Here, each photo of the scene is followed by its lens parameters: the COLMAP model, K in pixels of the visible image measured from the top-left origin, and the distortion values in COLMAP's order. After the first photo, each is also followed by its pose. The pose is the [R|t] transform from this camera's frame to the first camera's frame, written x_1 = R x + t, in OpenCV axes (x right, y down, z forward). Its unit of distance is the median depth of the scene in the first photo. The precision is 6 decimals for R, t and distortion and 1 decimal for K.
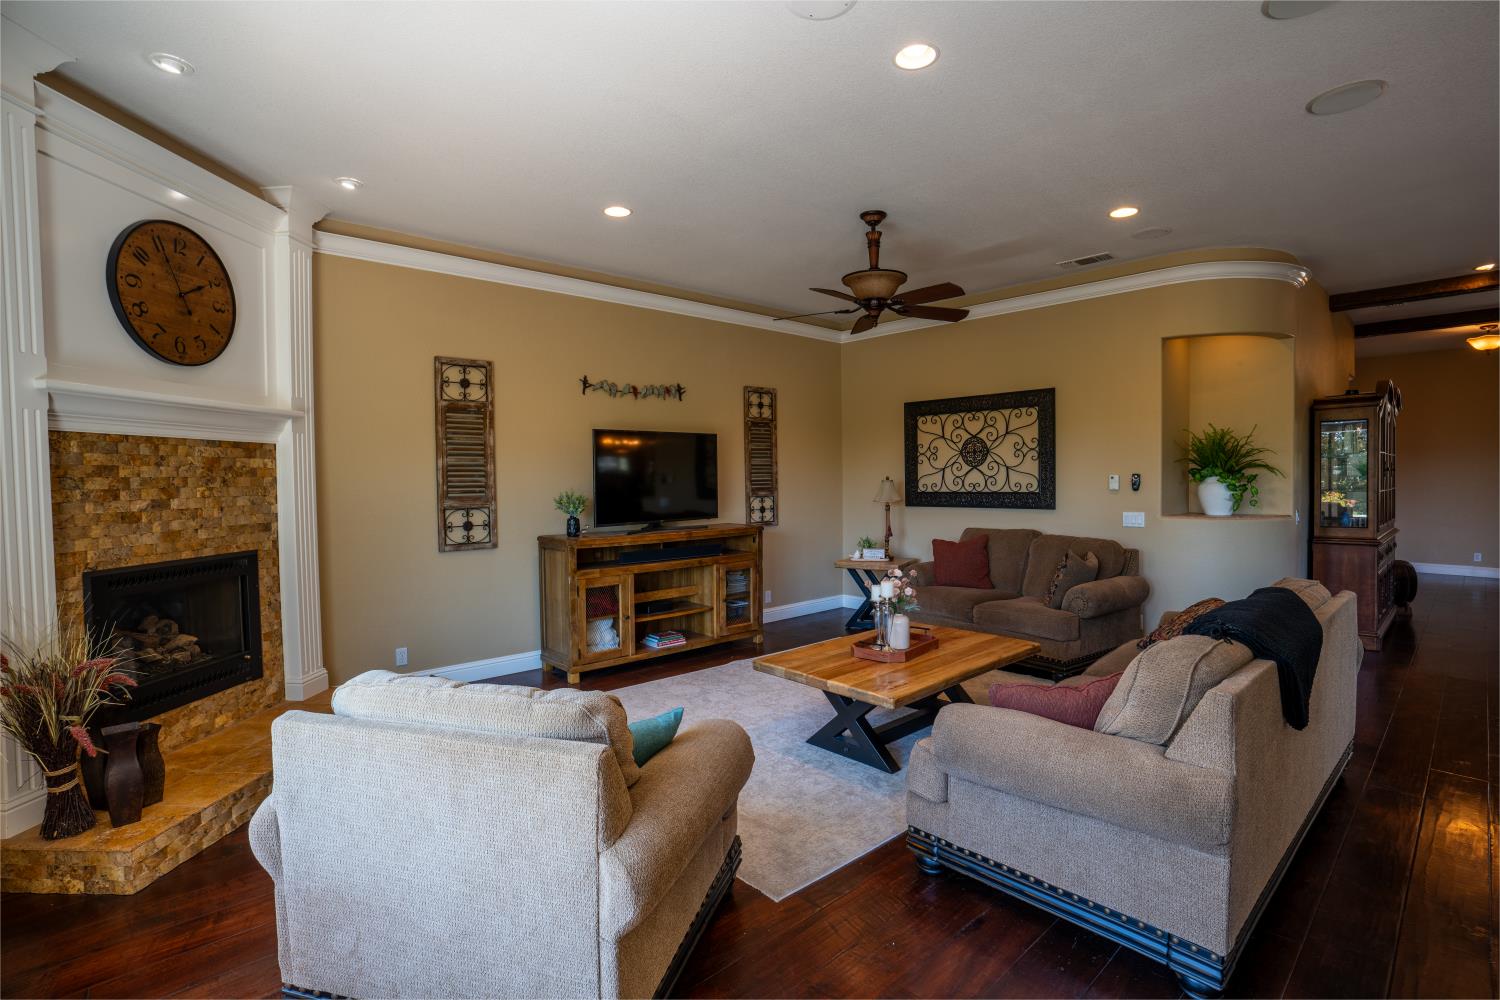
lens RADIAL K [[715.3, 0, 754.0], [0, 715.3, 501.1], [0, 0, 1]] dist [-0.034435, 0.000509]
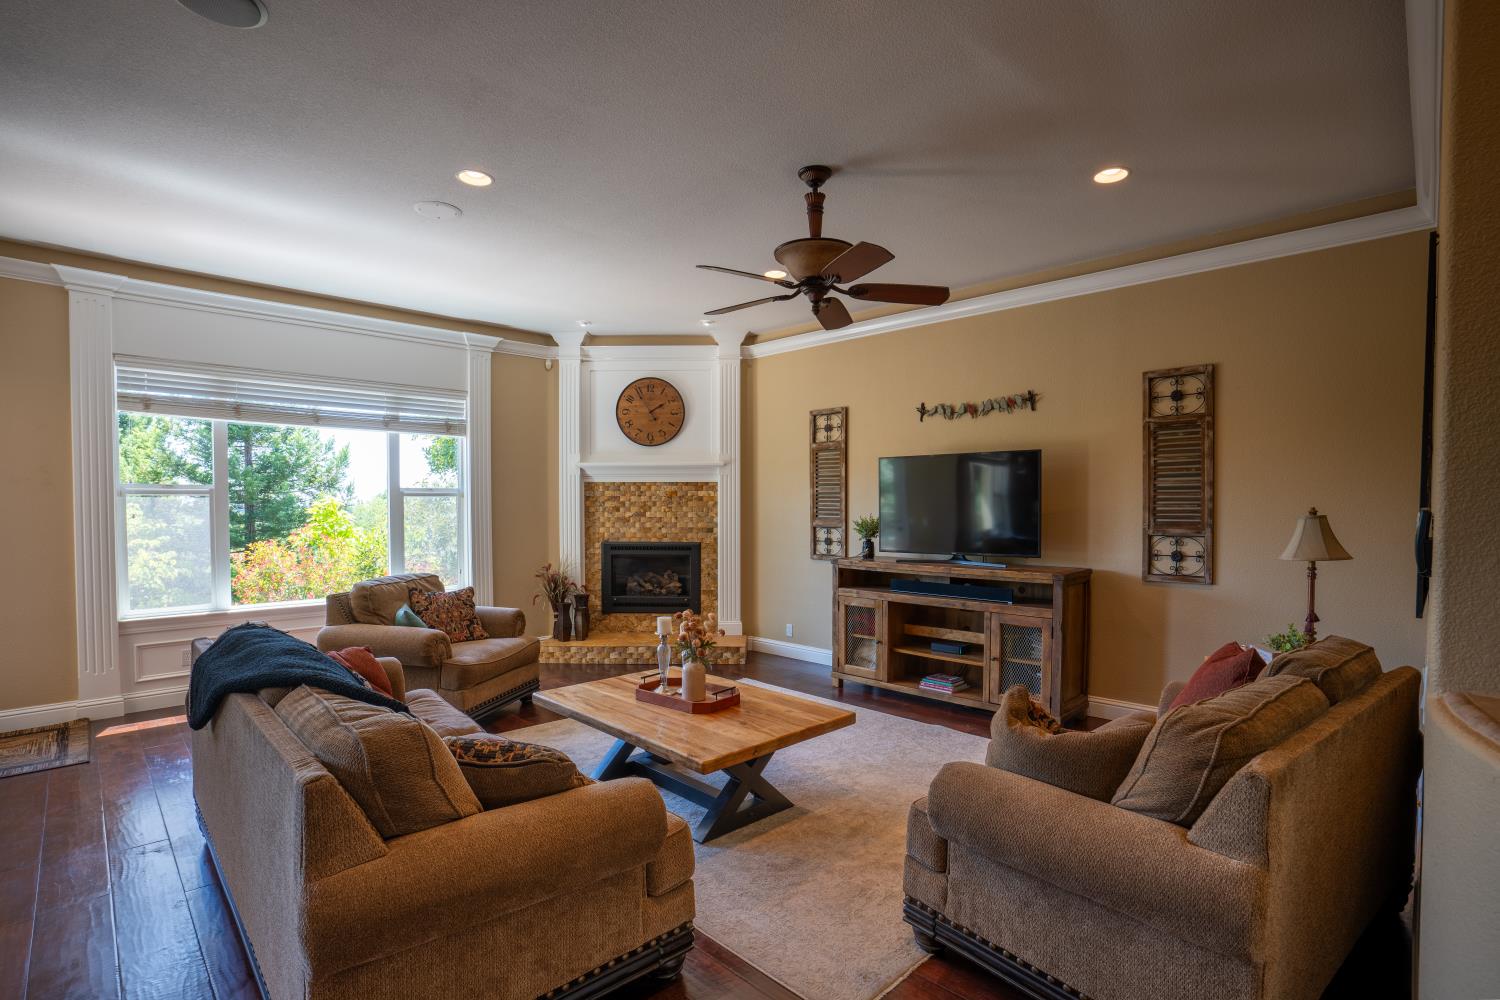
lens RADIAL K [[715.3, 0, 743.6], [0, 715.3, 510.5], [0, 0, 1]] dist [-0.034435, 0.000509]
pose [[0.051432, 0.021370, -0.998448, 0.814215], [-0.034321, 0.999218, 0.019618, -0.037230], [0.998087, 0.033259, 0.052125, 0.746078]]
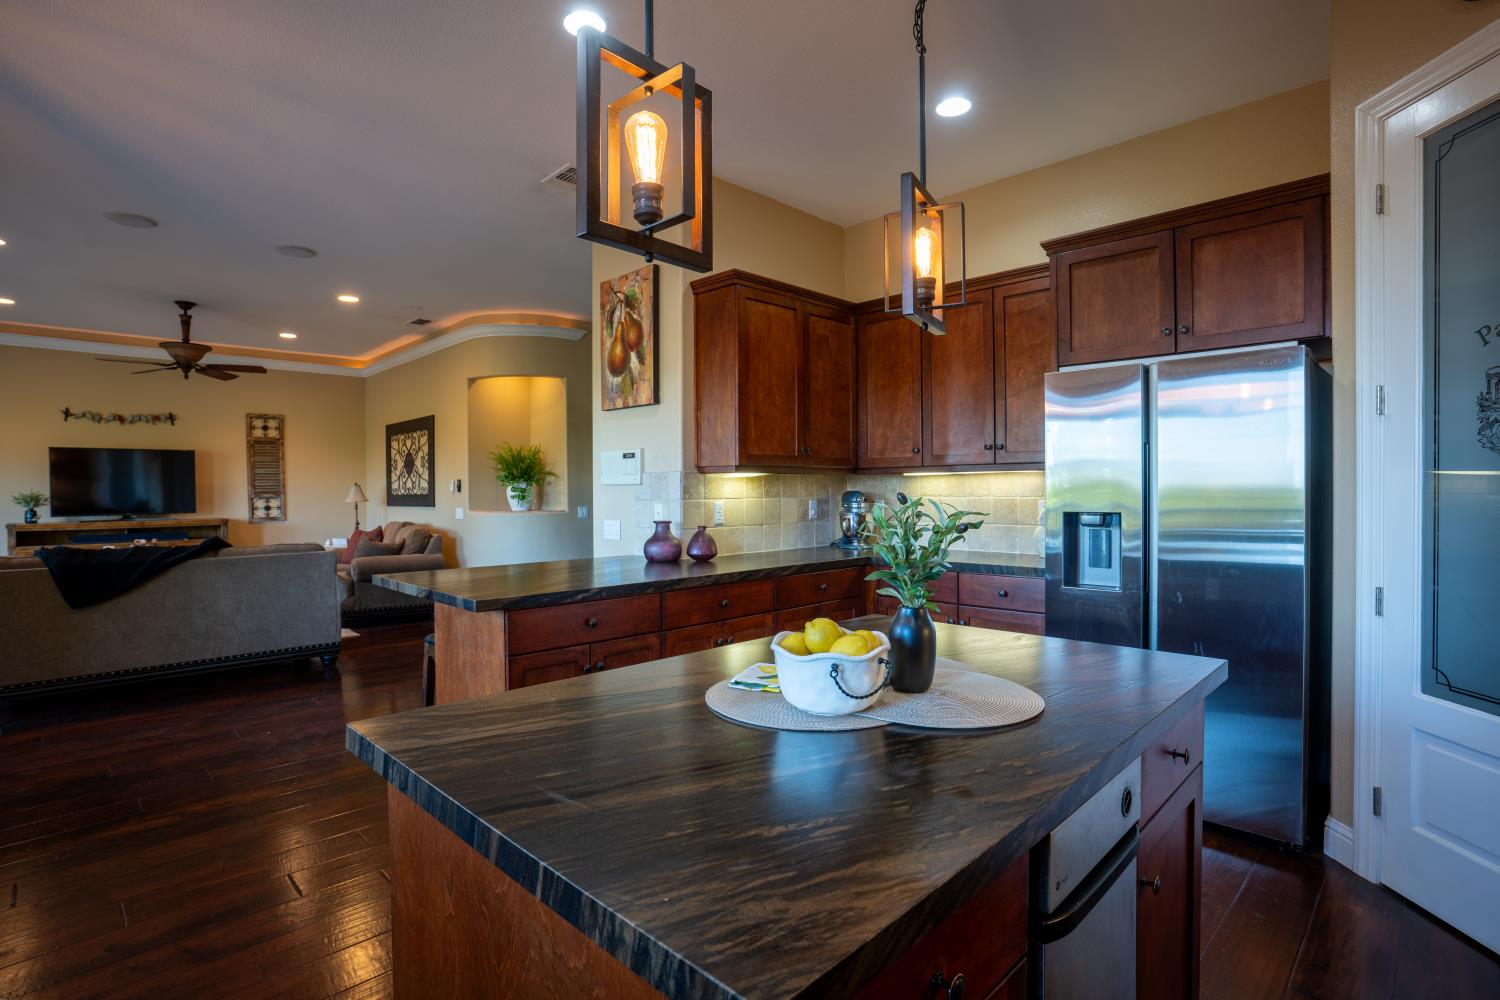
lens RADIAL K [[743.4, 0, 742.2], [0, 743.4, 499.5], [0, 0, 1]] dist [-0.013981, 0.002470]
pose [[0.999846, 0.000560, 0.017530, 1.099412], [-0.000217, 0.999809, -0.019552, 0.028648], [-0.017537, 0.019545, 0.999655, -0.456307]]
